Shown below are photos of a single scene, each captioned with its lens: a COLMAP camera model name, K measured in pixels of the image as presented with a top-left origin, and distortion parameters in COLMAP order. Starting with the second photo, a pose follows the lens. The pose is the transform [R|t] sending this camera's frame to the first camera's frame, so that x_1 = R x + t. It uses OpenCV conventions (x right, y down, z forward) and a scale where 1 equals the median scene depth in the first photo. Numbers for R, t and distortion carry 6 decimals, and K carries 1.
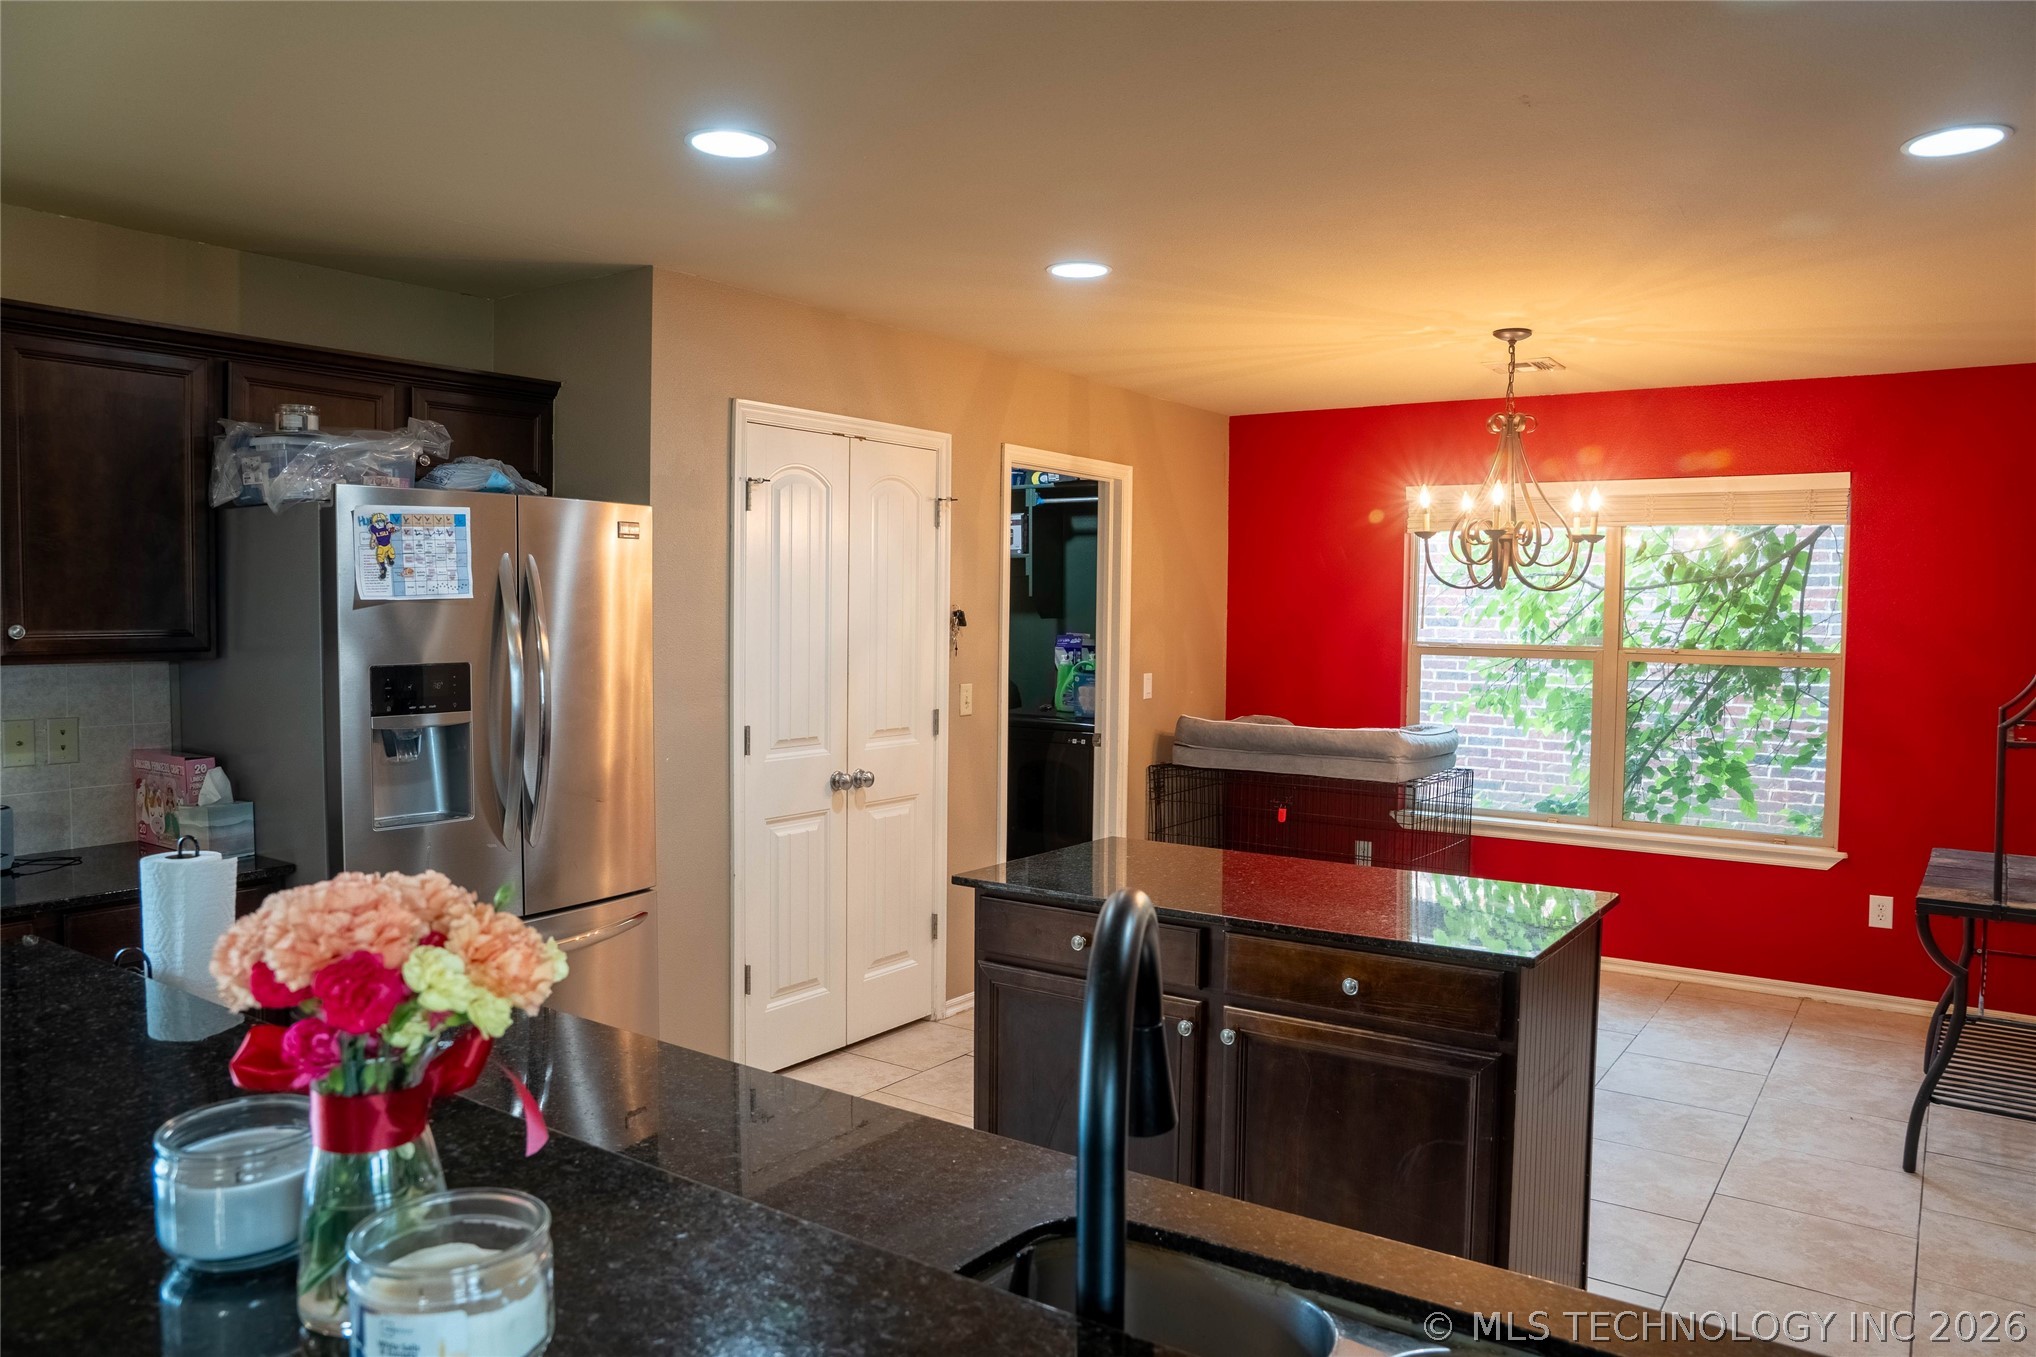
lens RADIAL K [[1393.9, 0, 1018.0], [0, 1393.9, 678.5], [0, 0, 1]] dist [-0.108218, 0.080348]
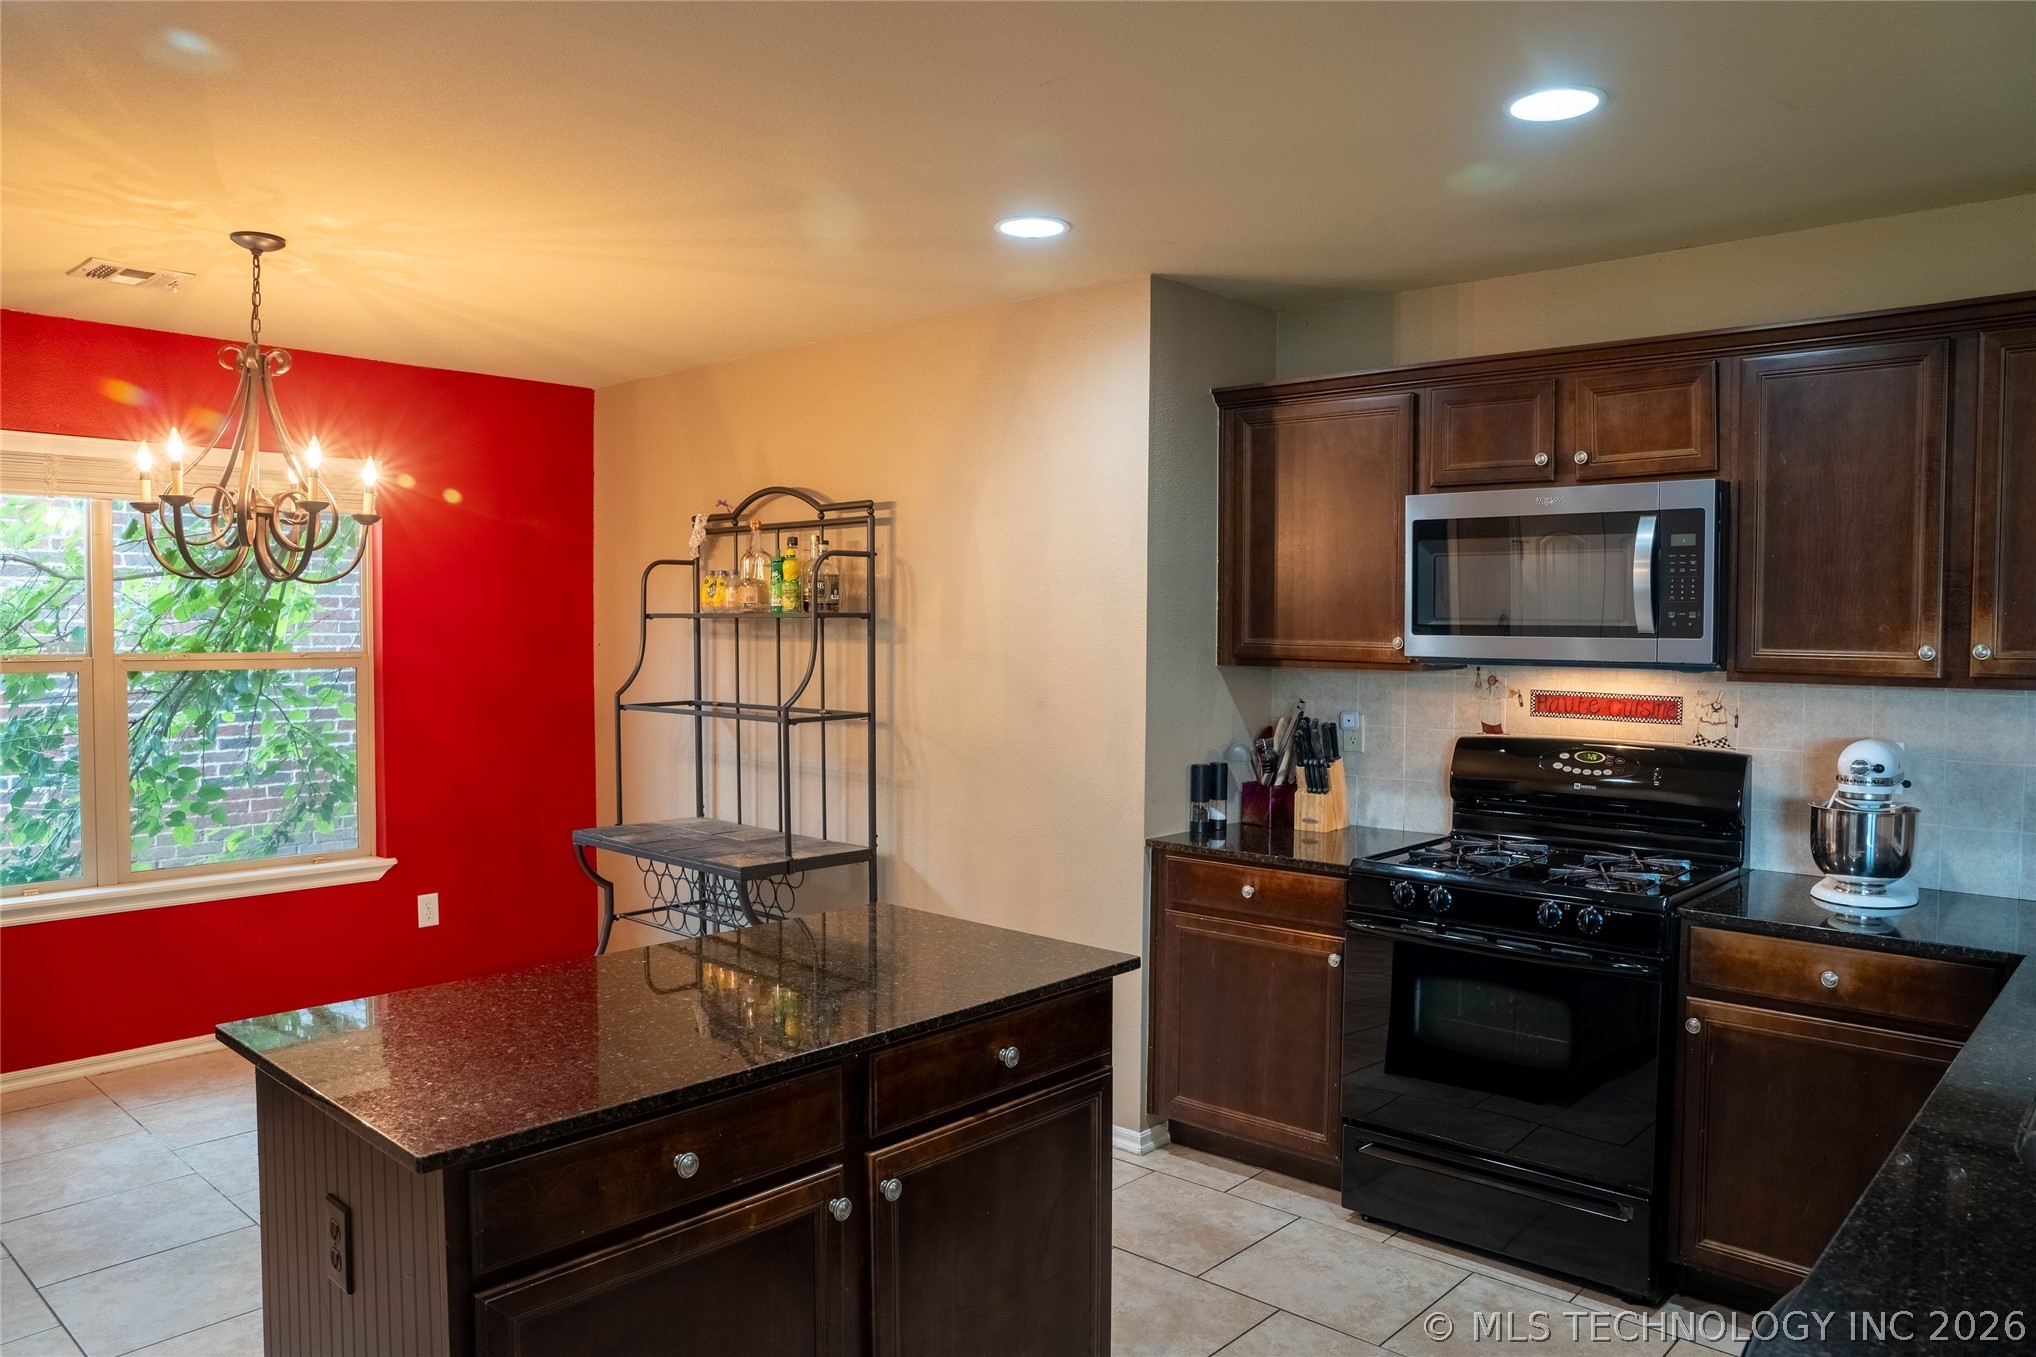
lens RADIAL K [[1393.9, 0, 1018.0], [0, 1393.9, 678.5], [0, 0, 1]] dist [-0.108218, 0.080348]
pose [[0.126595, -0.050599, 0.990663, -0.304863], [0.044492, 0.997983, 0.045287, -0.024316], [-0.990956, 0.038344, 0.128591, 0.453758]]
